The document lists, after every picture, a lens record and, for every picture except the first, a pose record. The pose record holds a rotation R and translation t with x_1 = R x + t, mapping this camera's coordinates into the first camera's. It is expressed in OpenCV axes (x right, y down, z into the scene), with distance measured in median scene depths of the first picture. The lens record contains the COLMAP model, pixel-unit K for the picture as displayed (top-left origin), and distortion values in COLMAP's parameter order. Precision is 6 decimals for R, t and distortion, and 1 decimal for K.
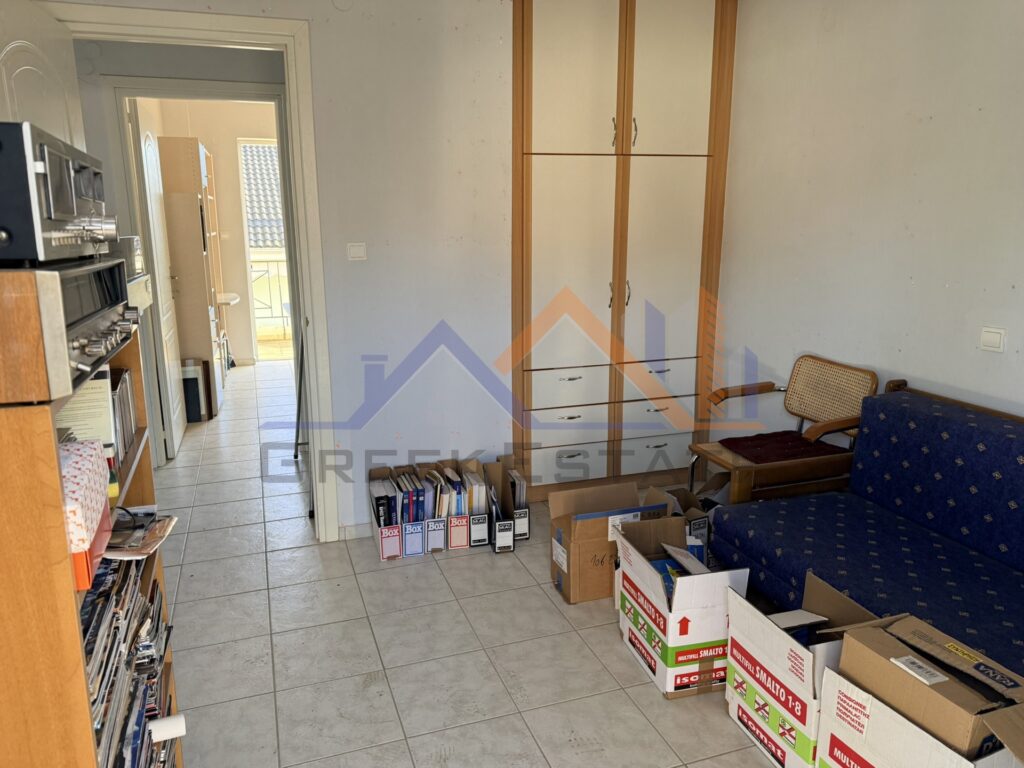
lens RADIAL K [[723.7, 0, 512.0], [0, 723.7, 384.0], [0, 0, 1]] dist [0.000104, 0.000159]
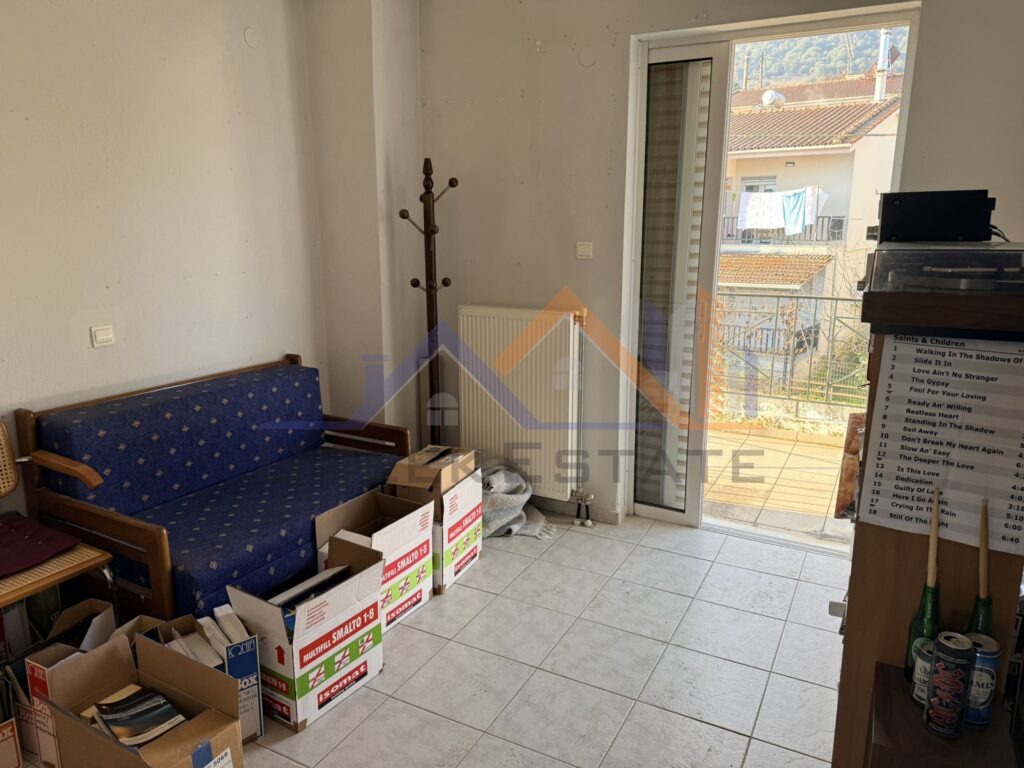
lens RADIAL K [[723.7, 0, 512.0], [0, 723.7, 384.0], [0, 0, 1]] dist [0.000104, 0.000159]
pose [[-0.674657, -0.160619, 0.720444, -0.584479], [0.164252, 0.918897, 0.358677, -0.293985], [-0.719624, 0.360319, -0.593558, 1.255529]]
